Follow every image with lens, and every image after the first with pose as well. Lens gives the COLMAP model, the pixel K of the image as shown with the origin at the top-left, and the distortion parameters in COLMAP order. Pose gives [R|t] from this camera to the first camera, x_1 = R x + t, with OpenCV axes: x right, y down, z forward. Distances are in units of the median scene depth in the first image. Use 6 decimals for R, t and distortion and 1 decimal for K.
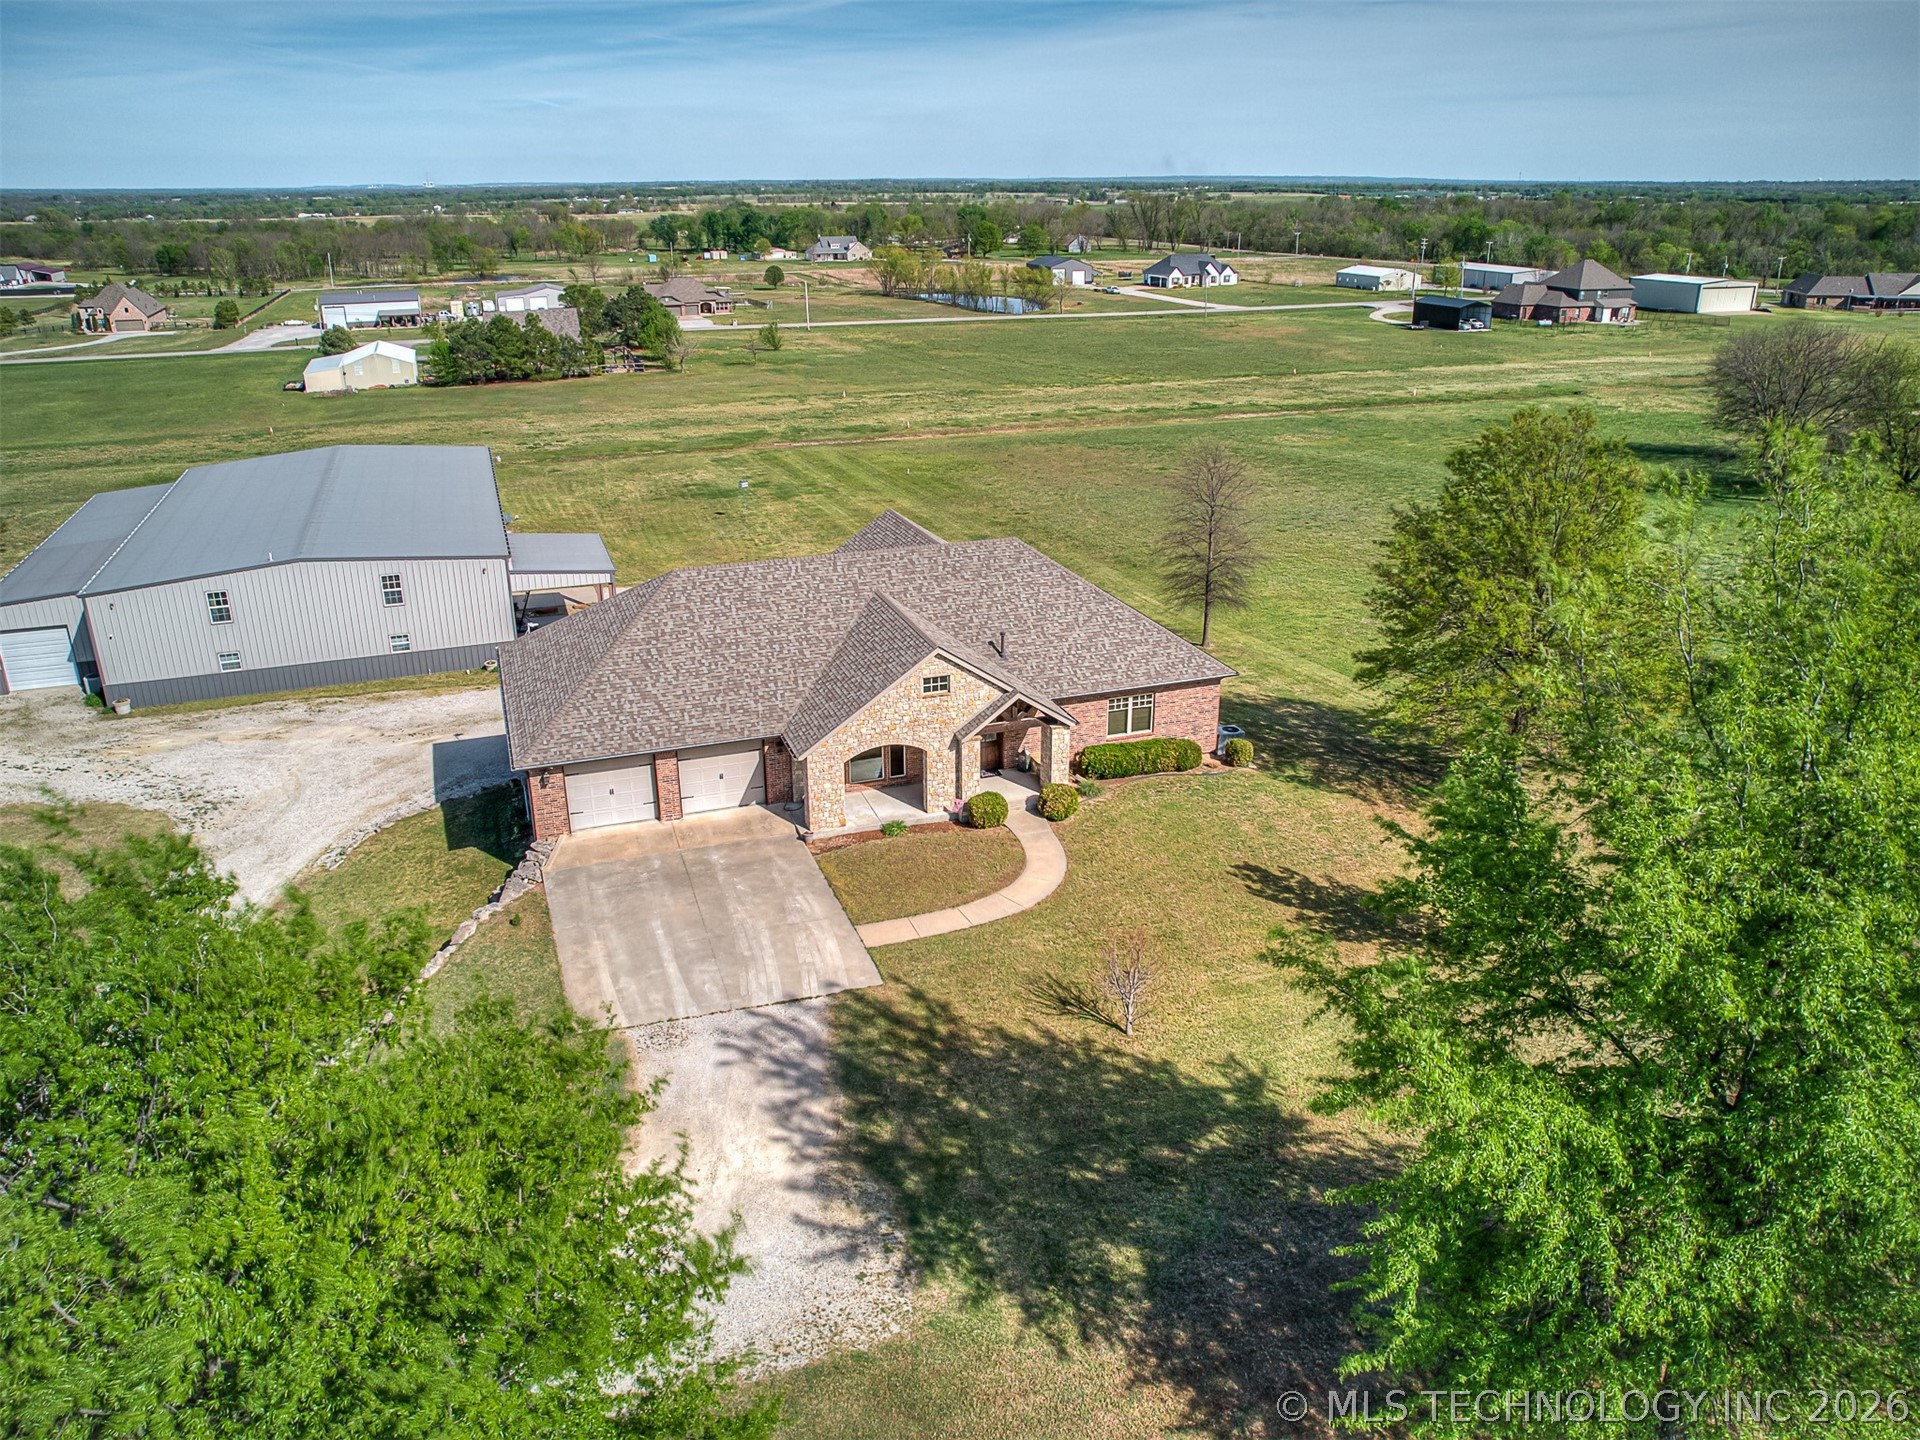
lens RADIAL K [[1377.0, 0, 960.0], [0, 1377.0, 720.0], [0, 0, 1]] dist [-0.082846, 0.073186]
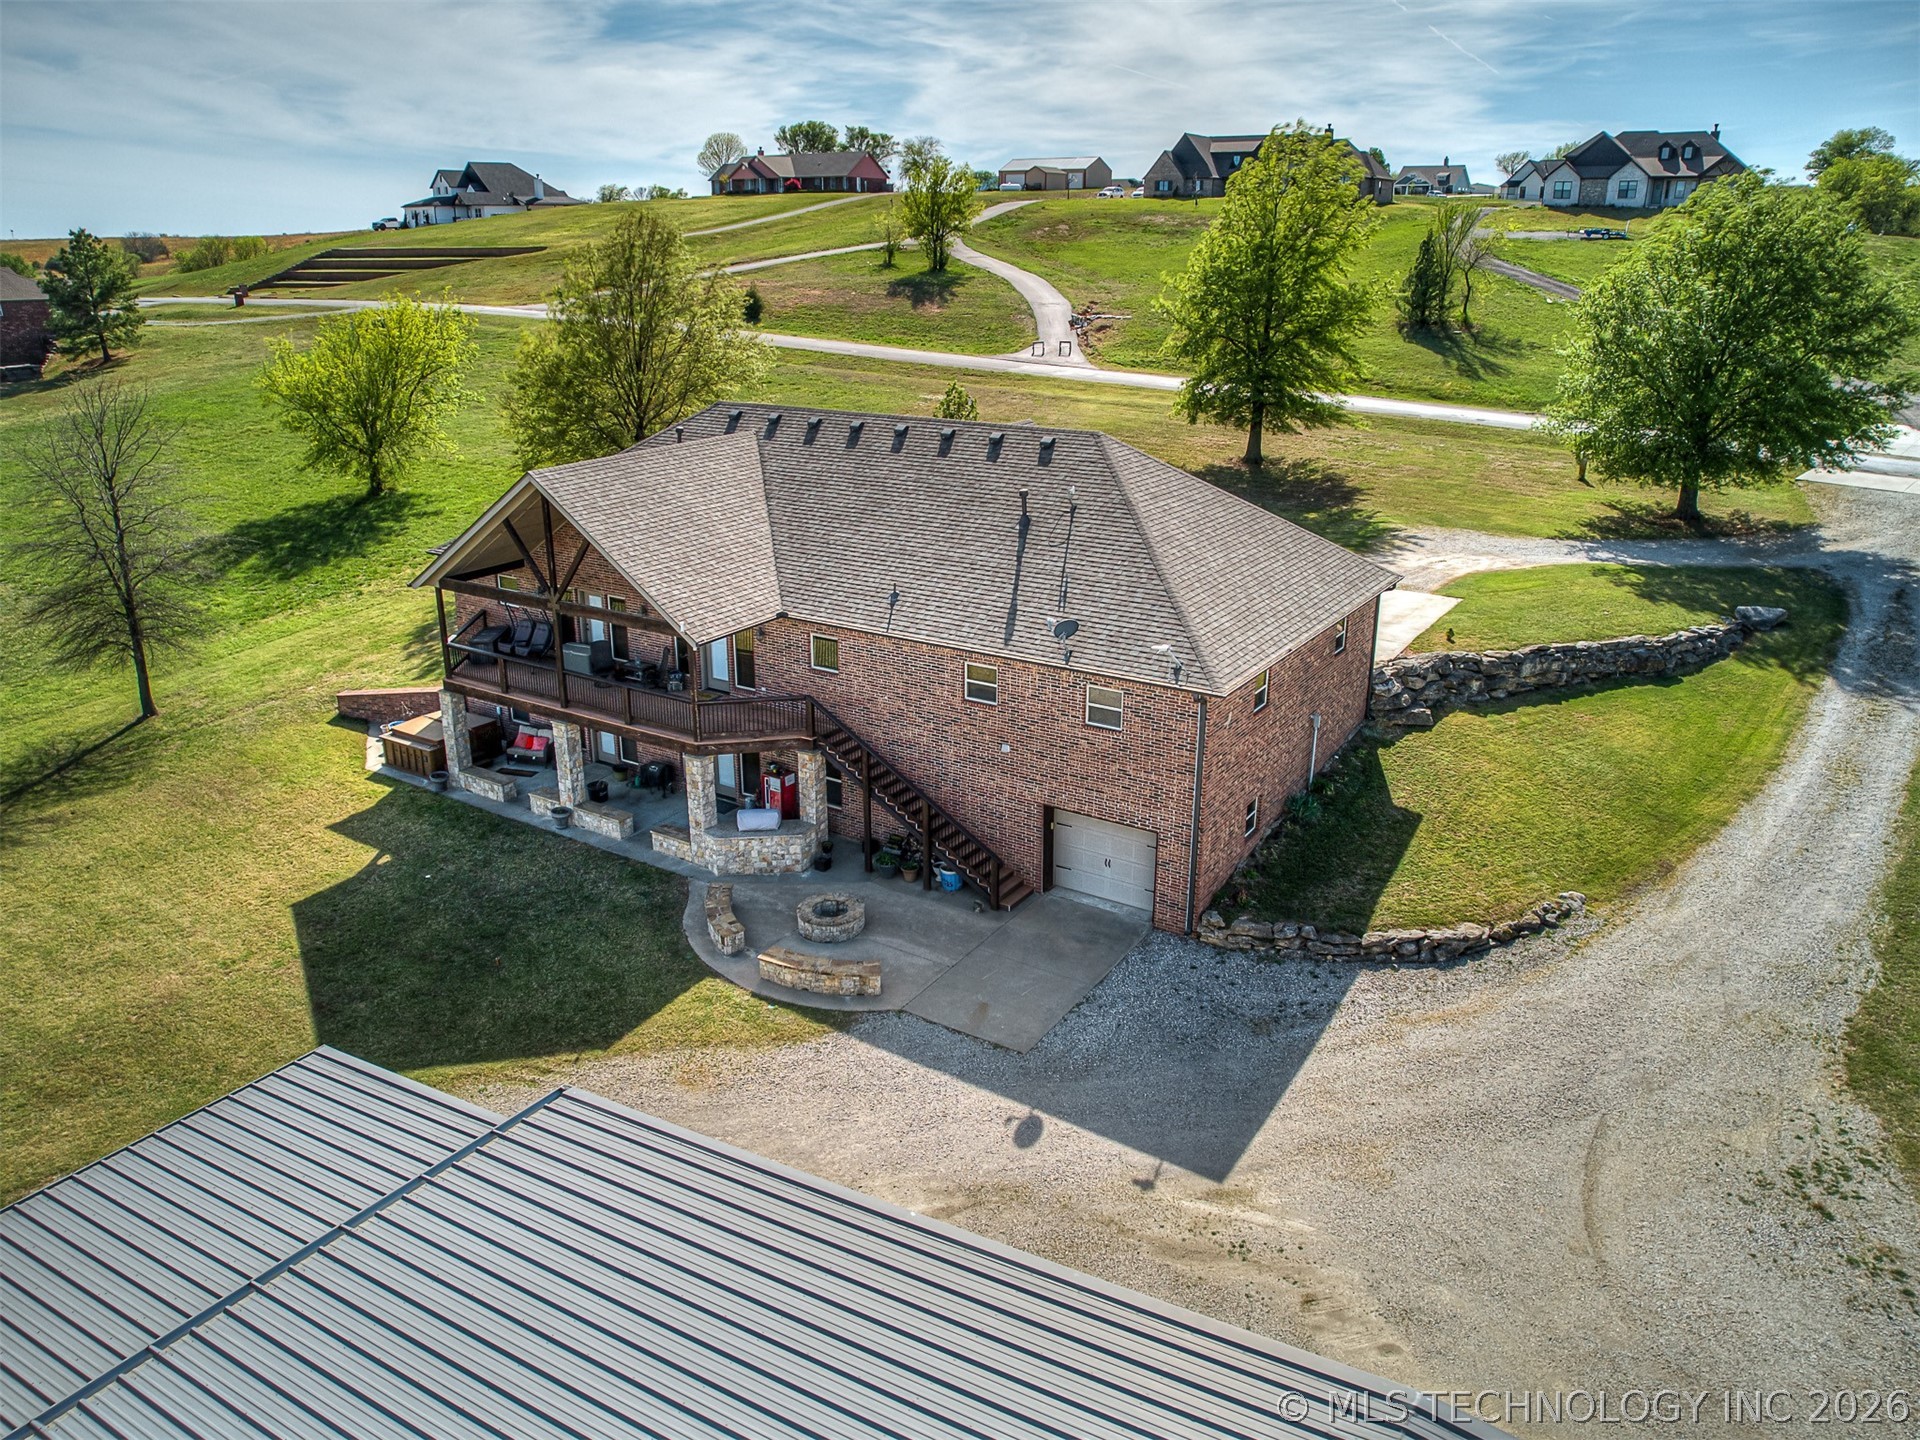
lens RADIAL K [[1386.5, 0, 960.0], [0, 1386.5, 720.0], [0, 0, 1]] dist [-0.075241, 0.060364]
pose [[-0.606459, -0.260856, 0.751106, -0.550428], [0.294724, 0.803610, 0.517057, -0.281388], [-0.738474, 0.534944, -0.410476, 1.055852]]
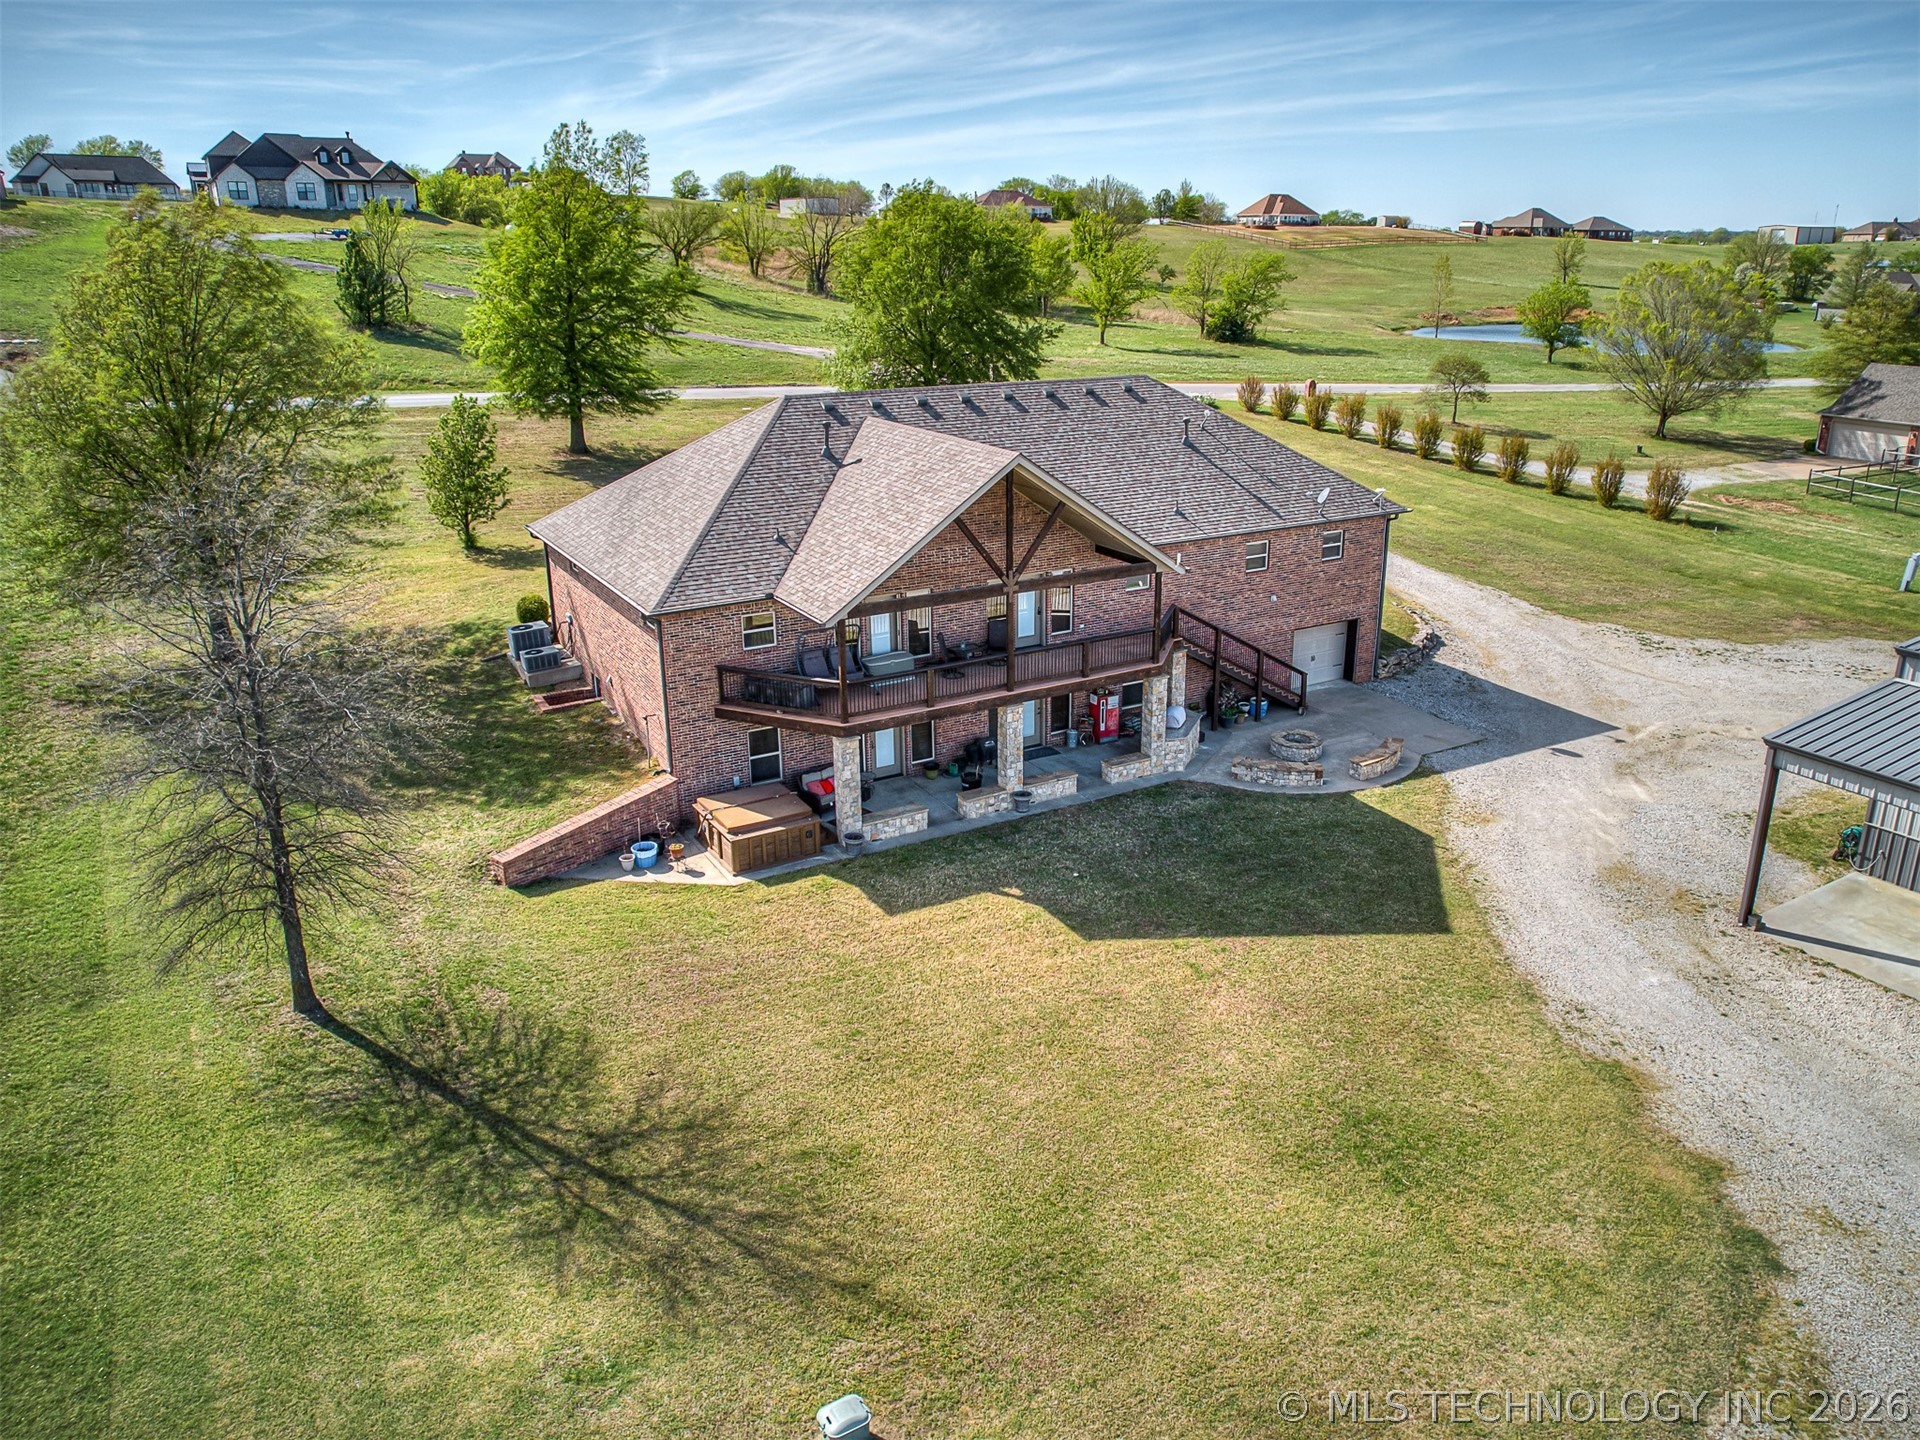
lens RADIAL K [[1374.2, 0, 997.8], [0, 1374.2, 723.0], [0, 0, 1]] dist [-0.094425, 0.082250]
pose [[-0.980519, 0.068982, -0.183912, 0.060909], [-0.069374, 0.754342, 0.652805, -0.394612], [0.183764, 0.652847, -0.734862, 1.351452]]
